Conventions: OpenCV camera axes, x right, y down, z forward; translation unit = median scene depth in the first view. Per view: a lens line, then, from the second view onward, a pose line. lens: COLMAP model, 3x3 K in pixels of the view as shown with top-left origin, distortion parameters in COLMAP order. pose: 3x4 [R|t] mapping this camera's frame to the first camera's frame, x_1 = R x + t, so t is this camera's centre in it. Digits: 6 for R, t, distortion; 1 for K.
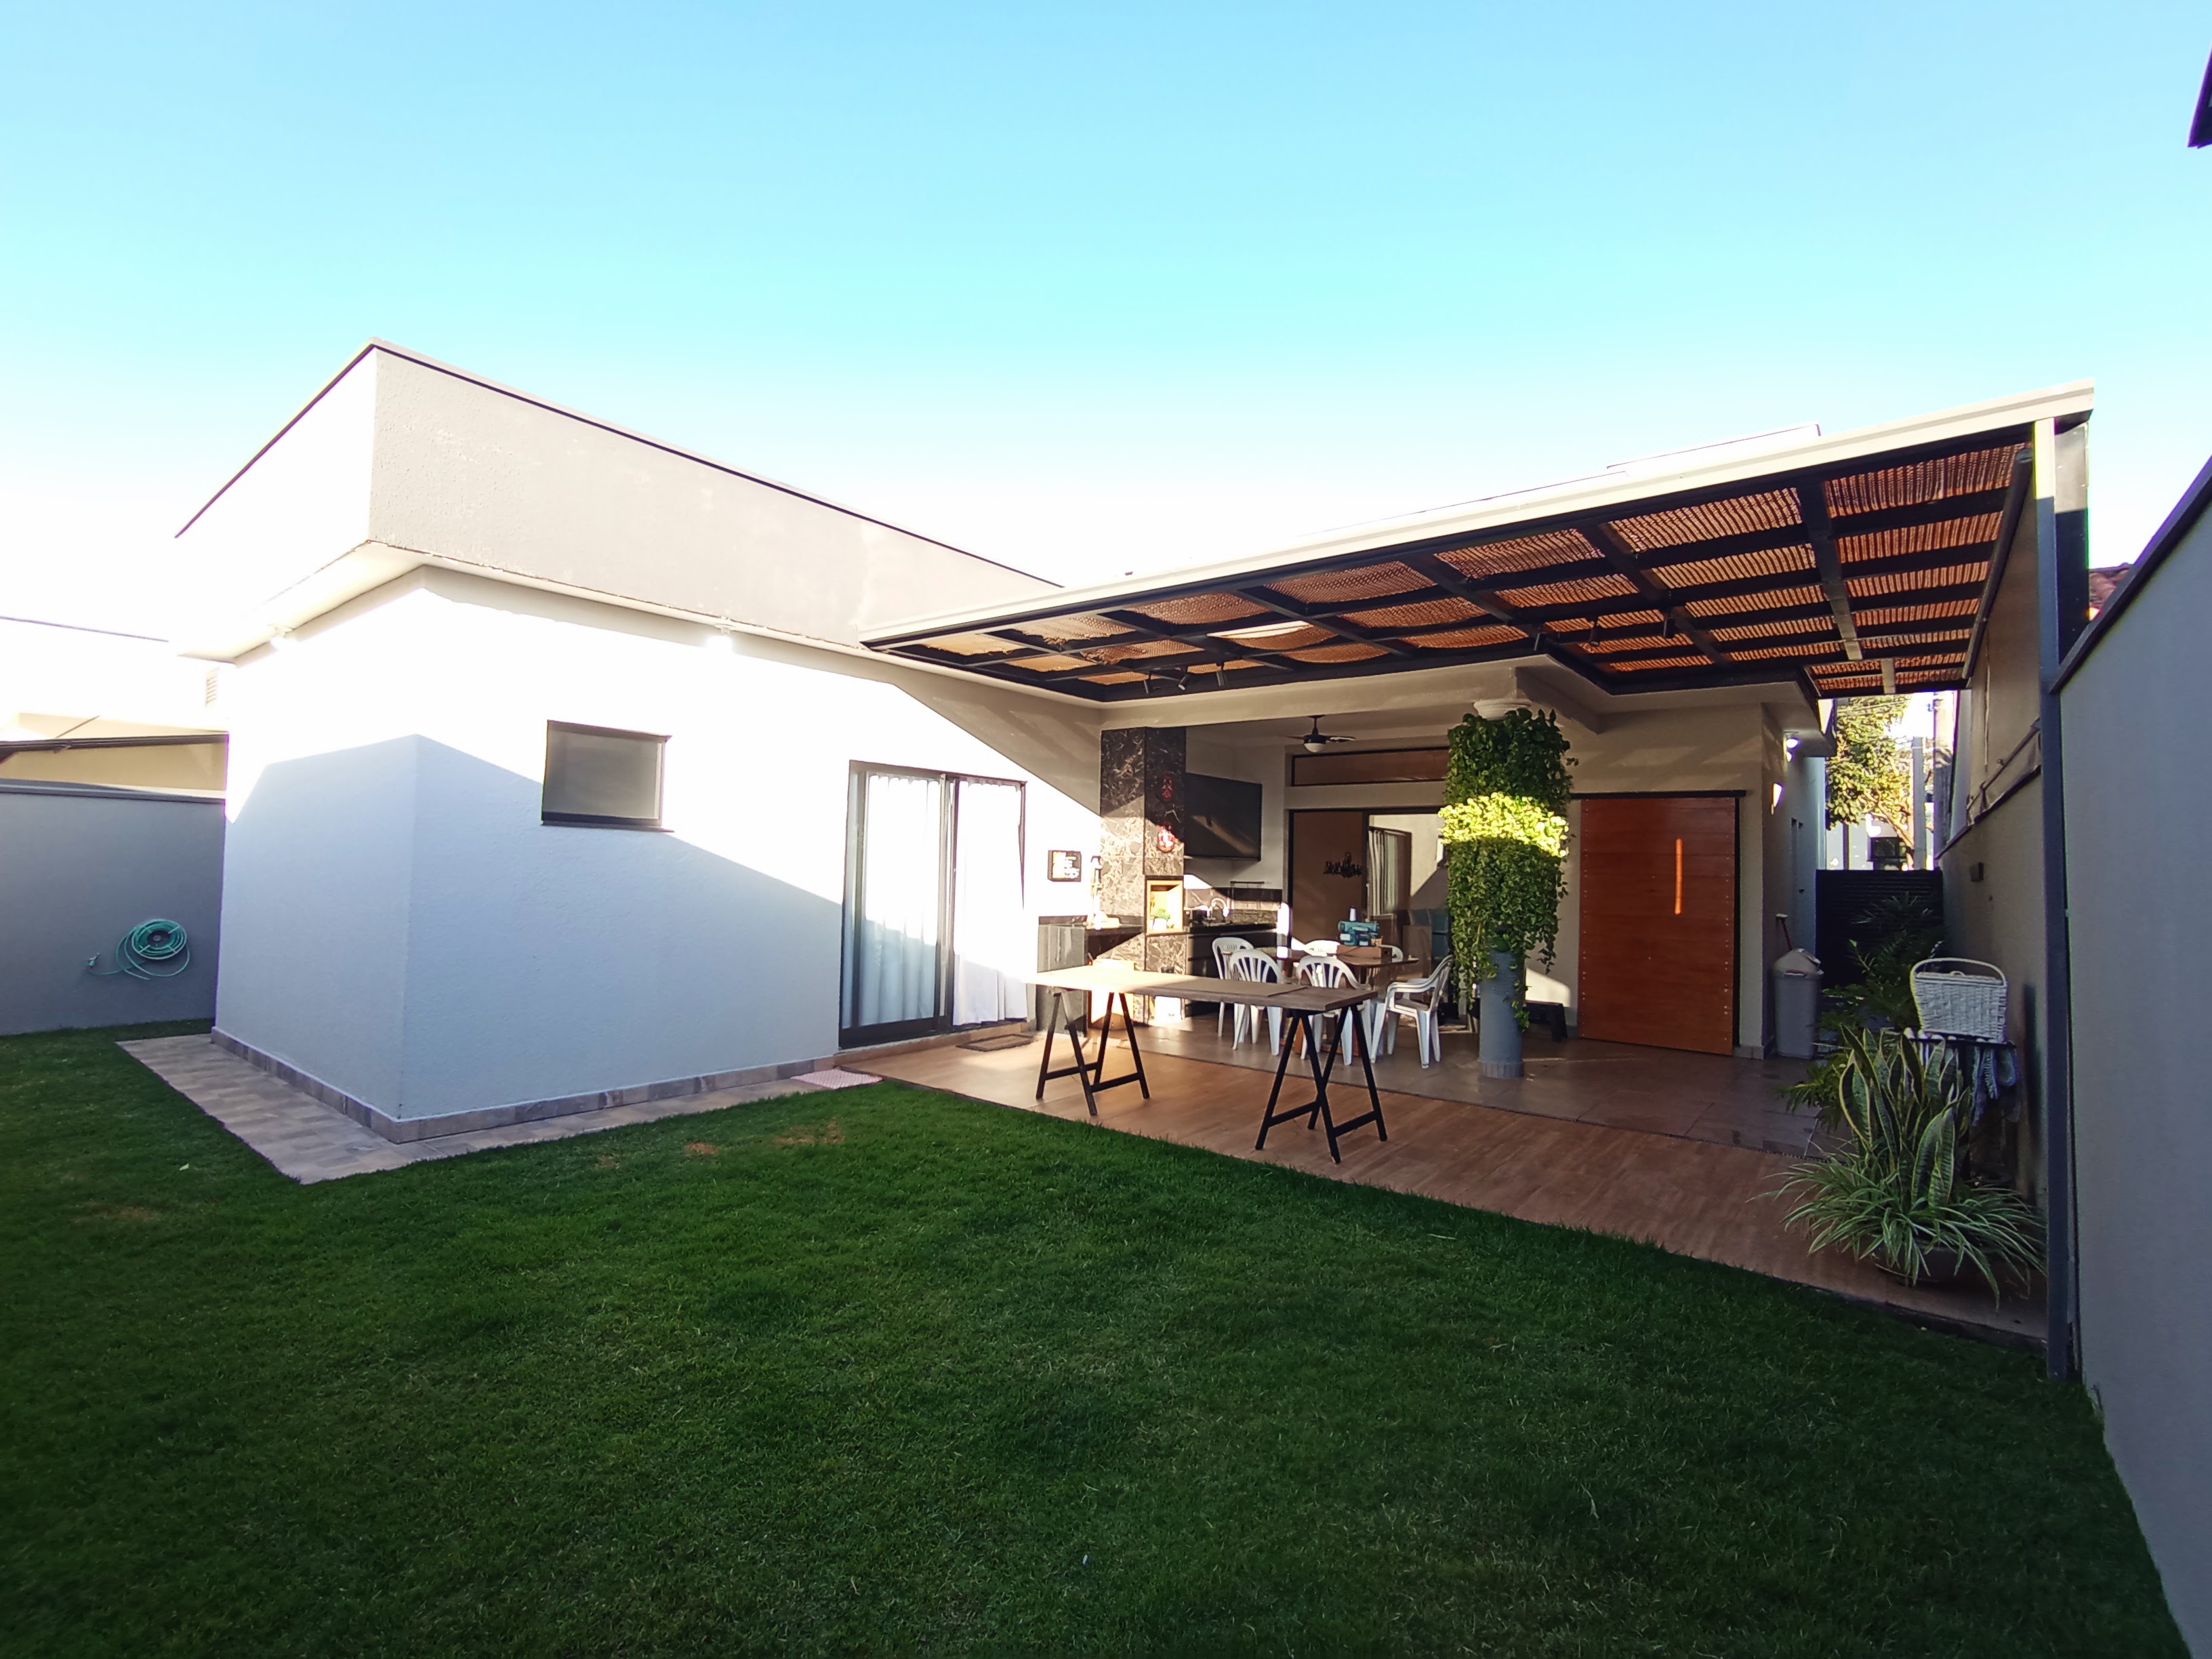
lens RADIAL K [[1009.3, 0, 1109.9], [0, 1009.3, 831.4], [0, 0, 1]] dist [-0.055385, 0.040641]
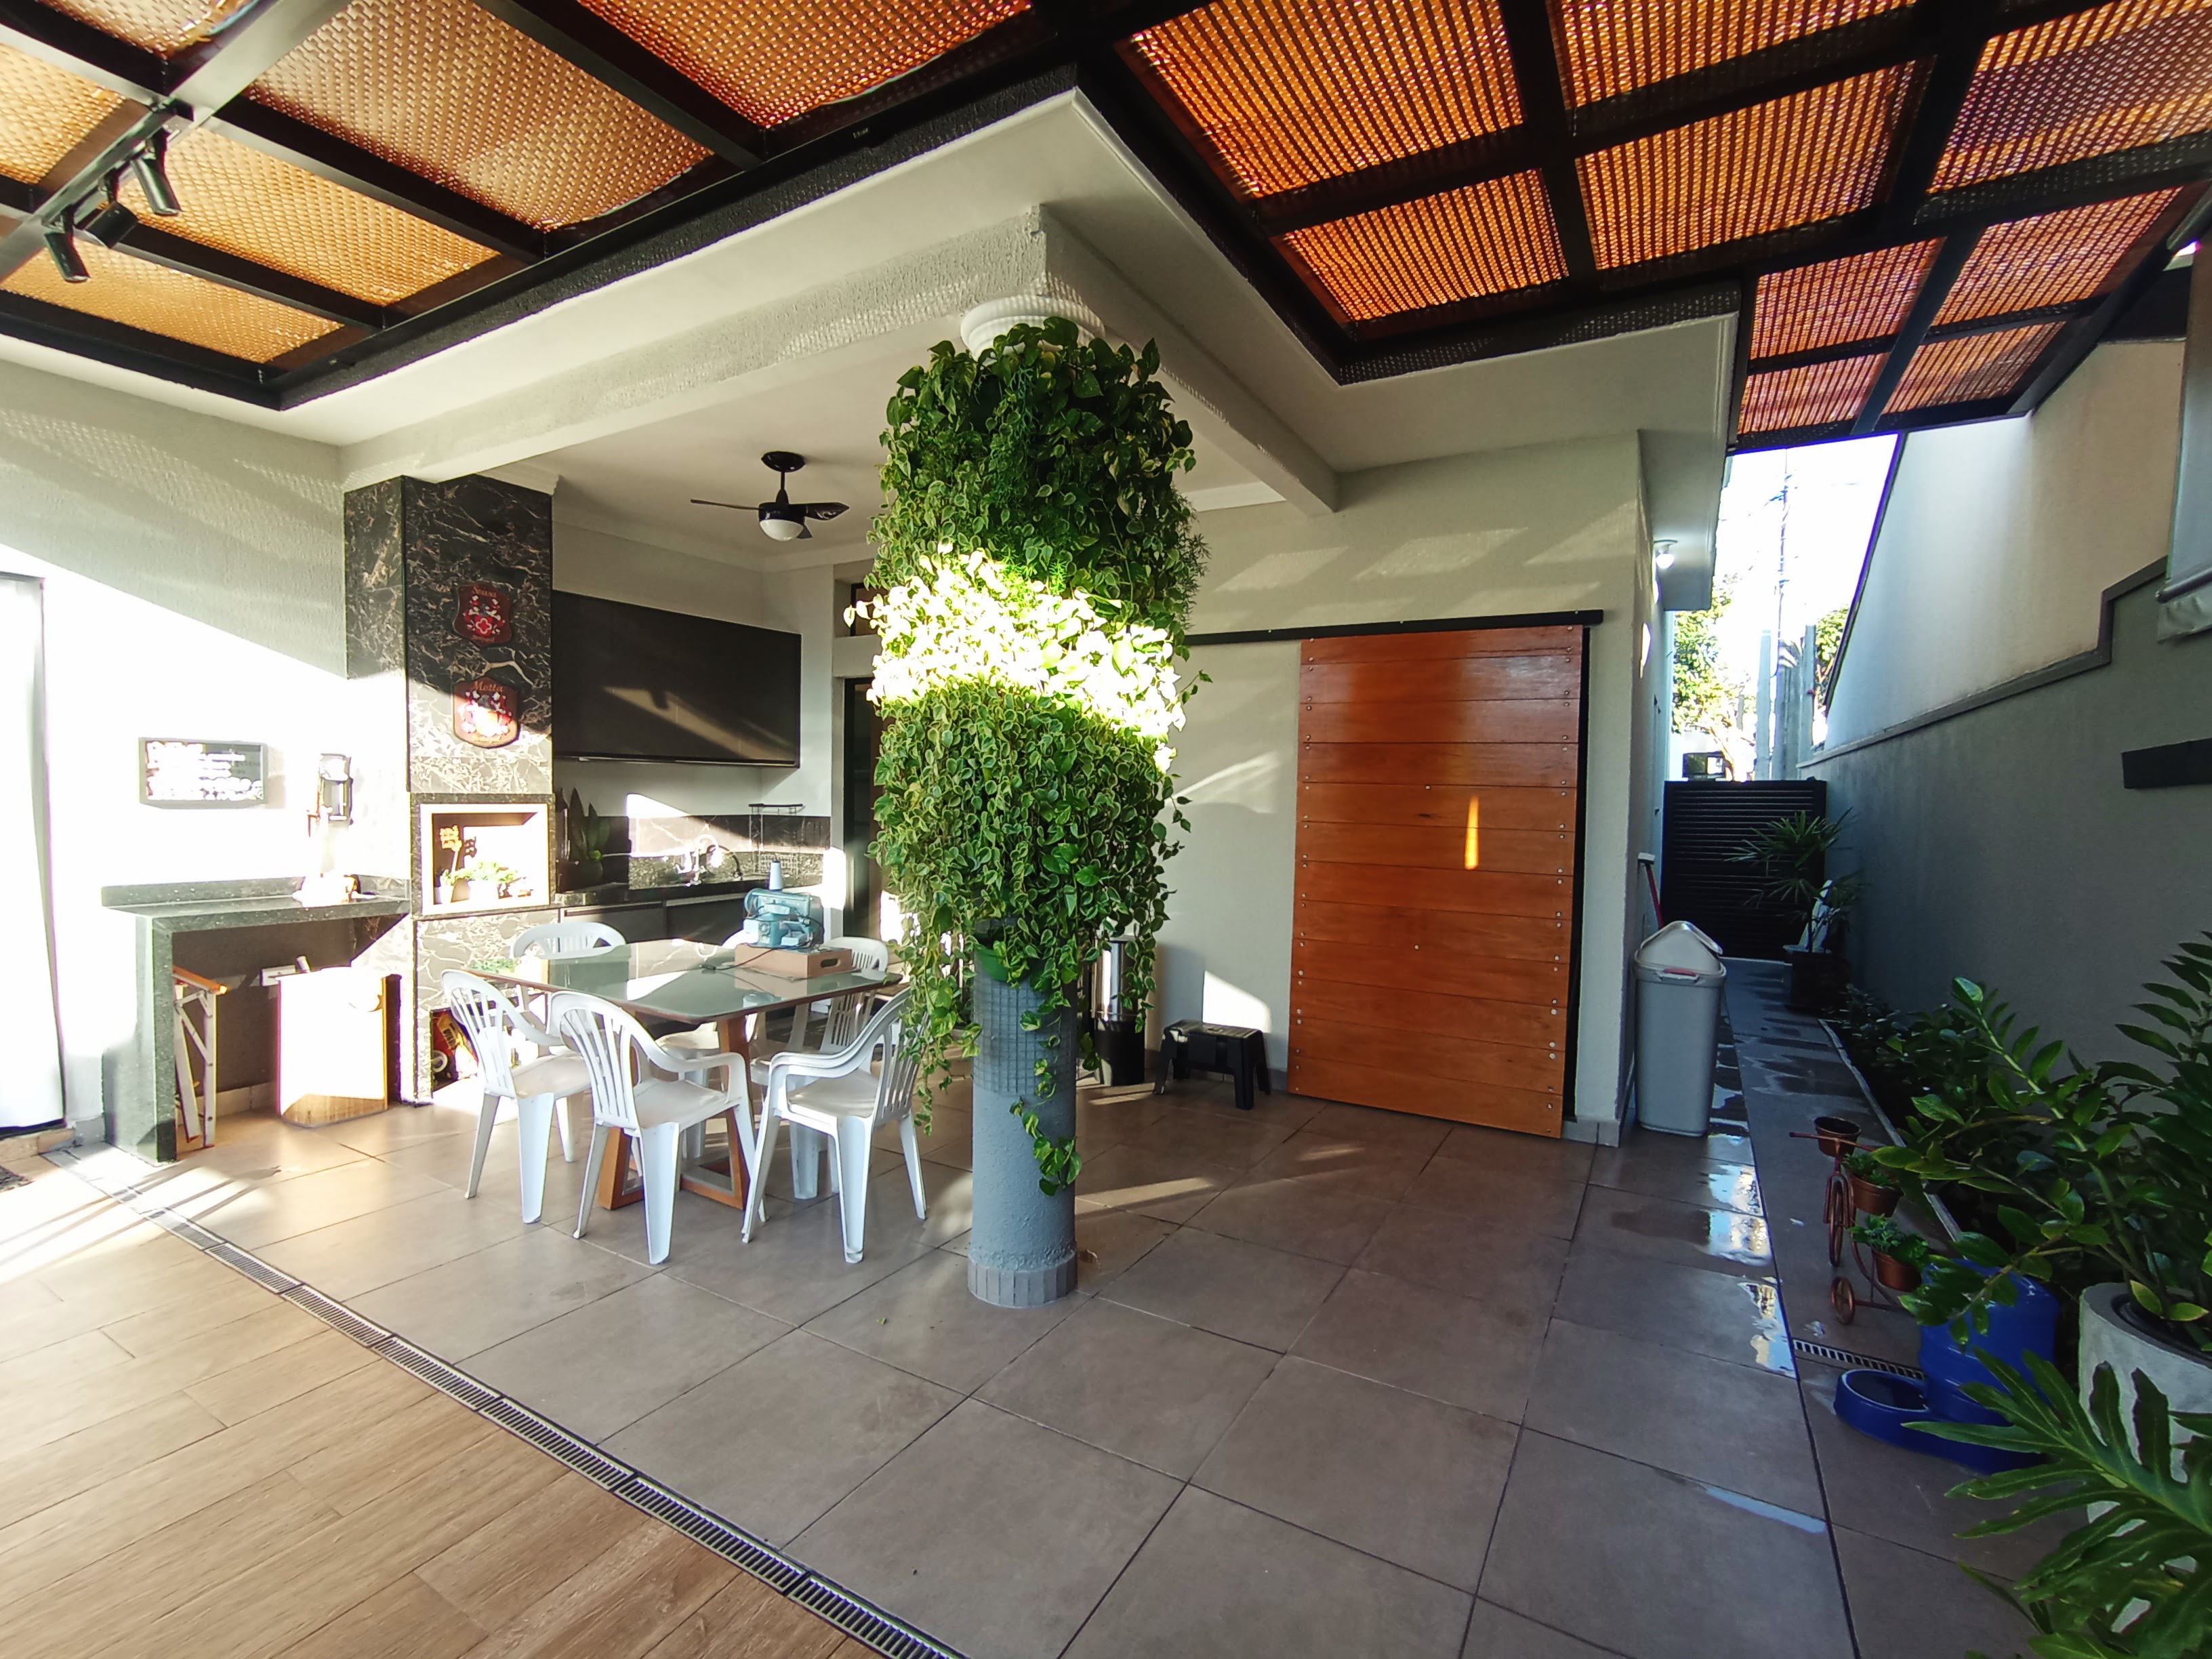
lens RADIAL K [[1009.3, 0, 1109.9], [0, 1009.3, 831.4], [0, 0, 1]] dist [-0.055385, 0.040641]
pose [[0.988790, -0.014099, 0.148643, 0.317414], [0.002691, 0.997053, 0.076665, 0.028632], [-0.149286, -0.075406, 0.985915, 0.531374]]
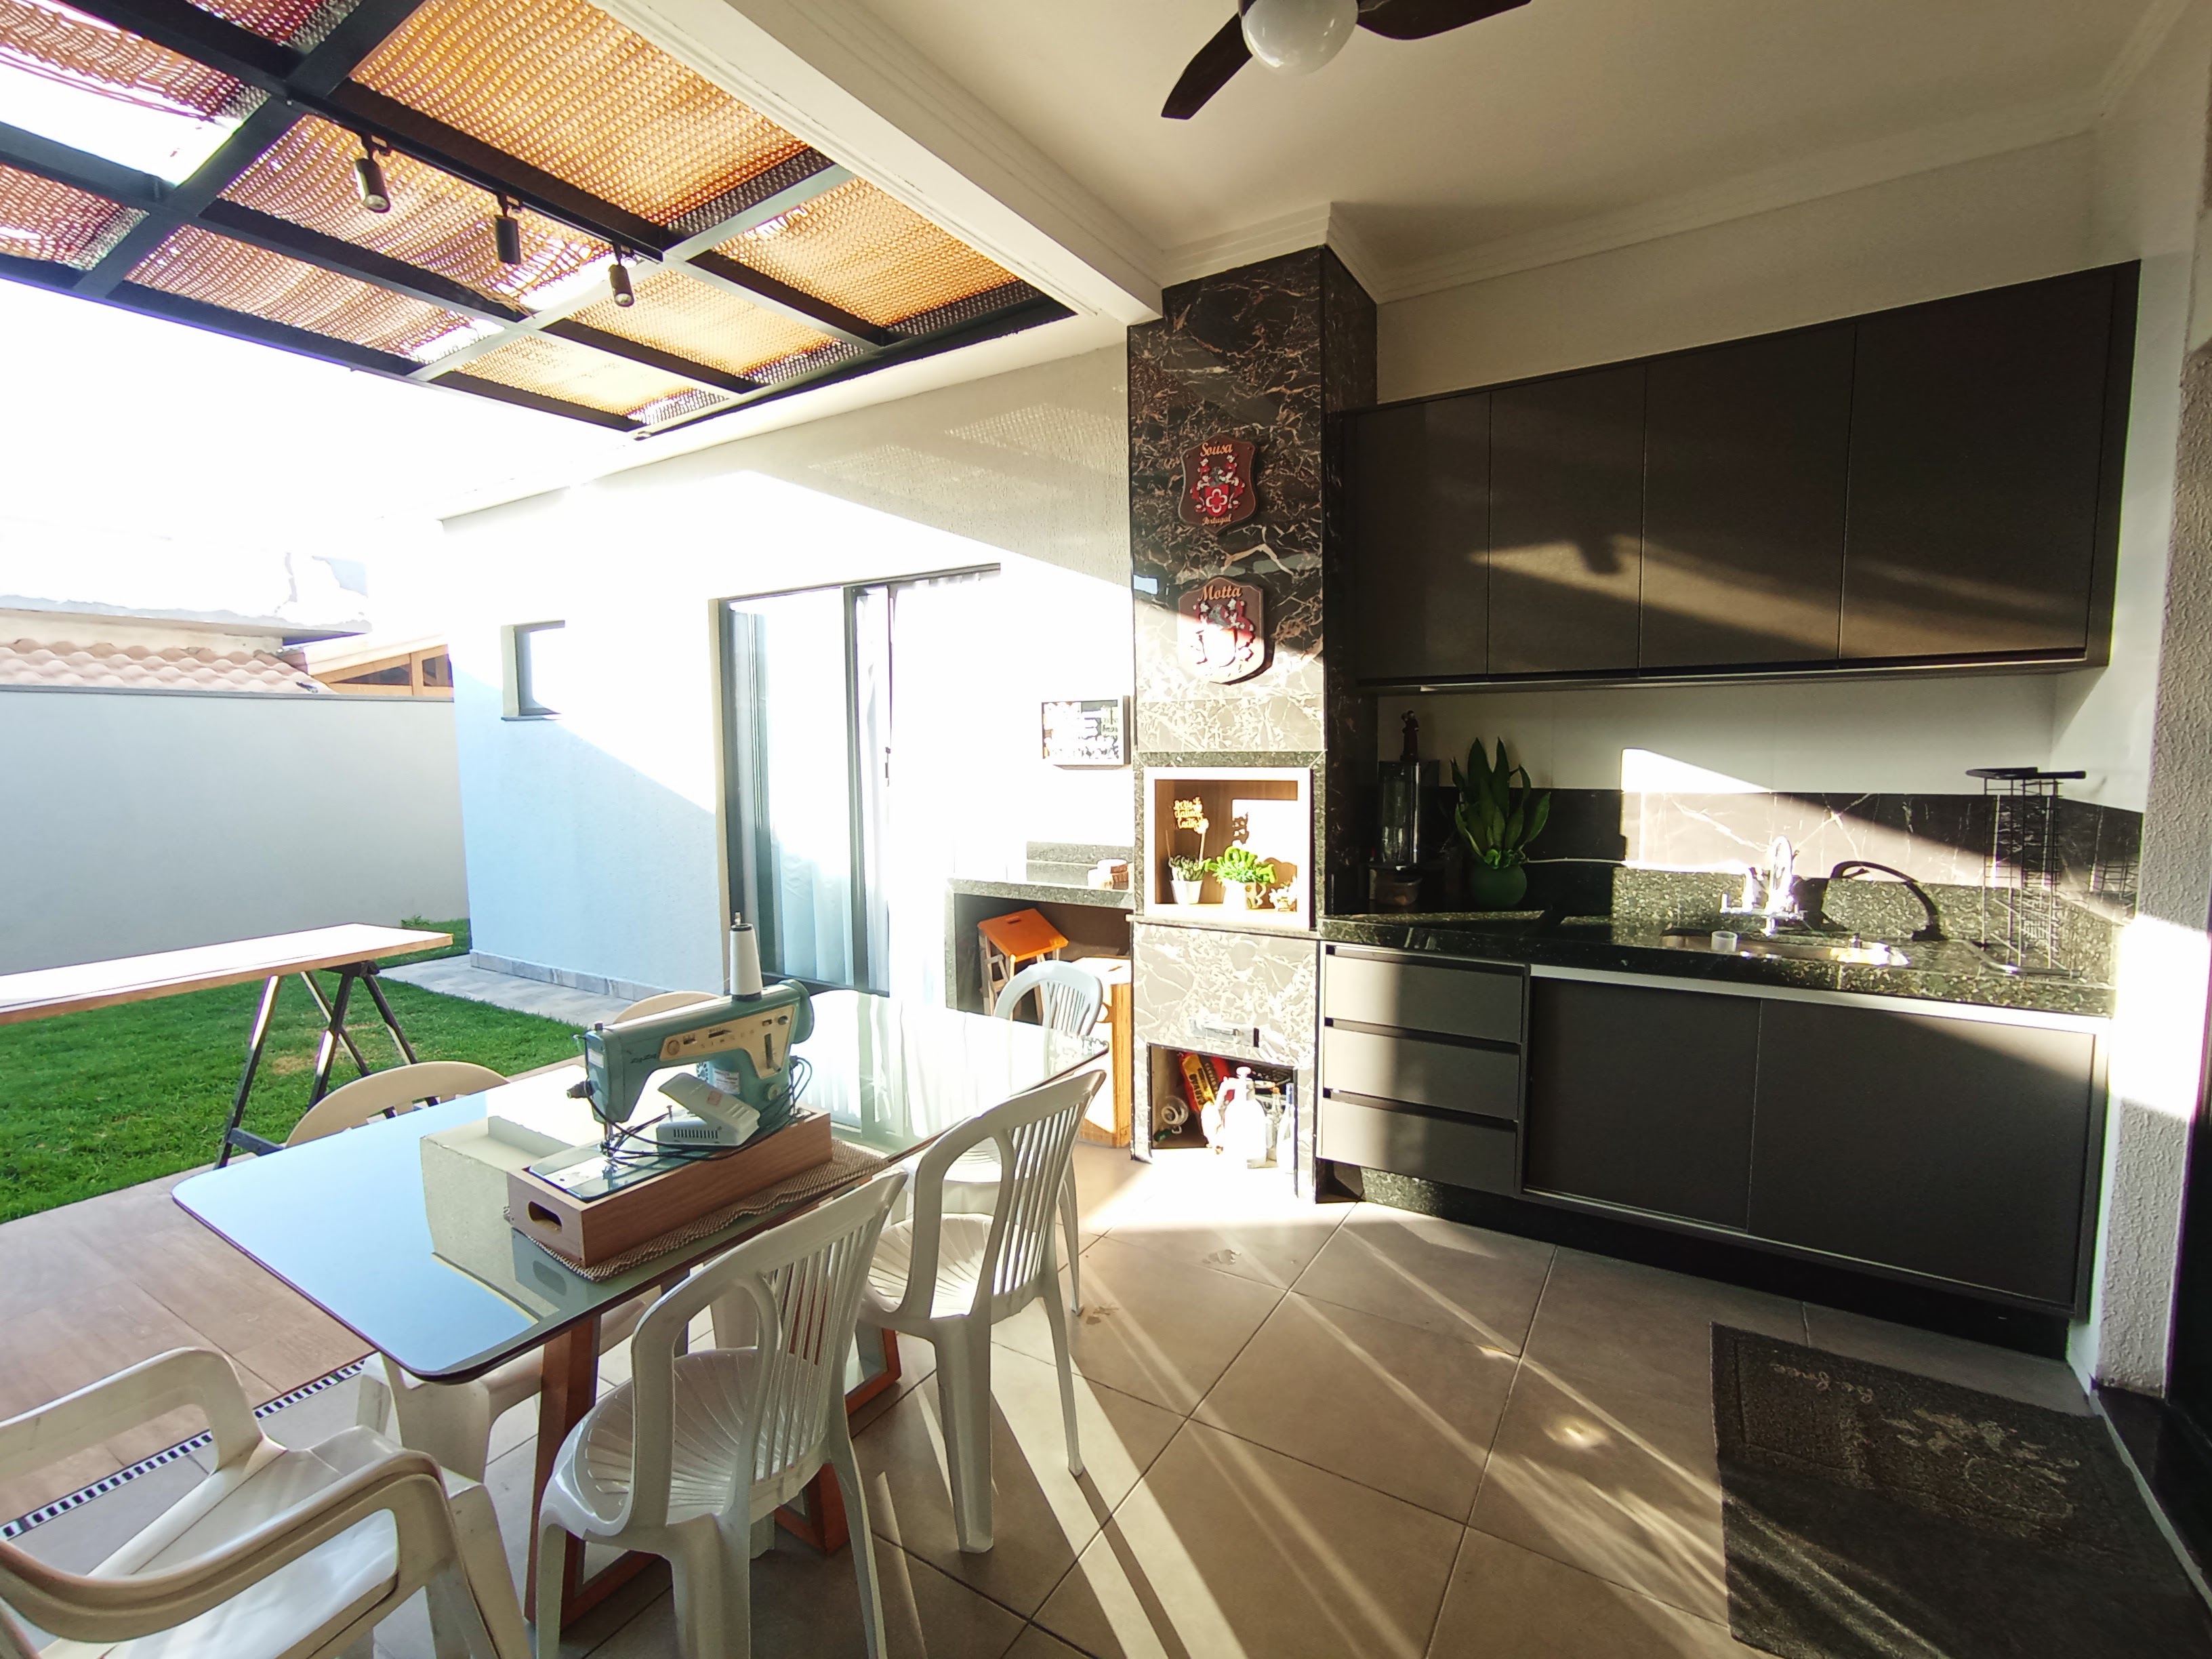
lens RADIAL K [[1009.3, 0, 1109.9], [0, 1009.3, 831.4], [0, 0, 1]] dist [-0.055385, 0.040641]
pose [[0.140638, 0.061532, -0.988147, 0.424559], [0.050782, 0.996305, 0.069268, 0.050152], [0.988758, -0.059921, 0.136994, 1.025266]]
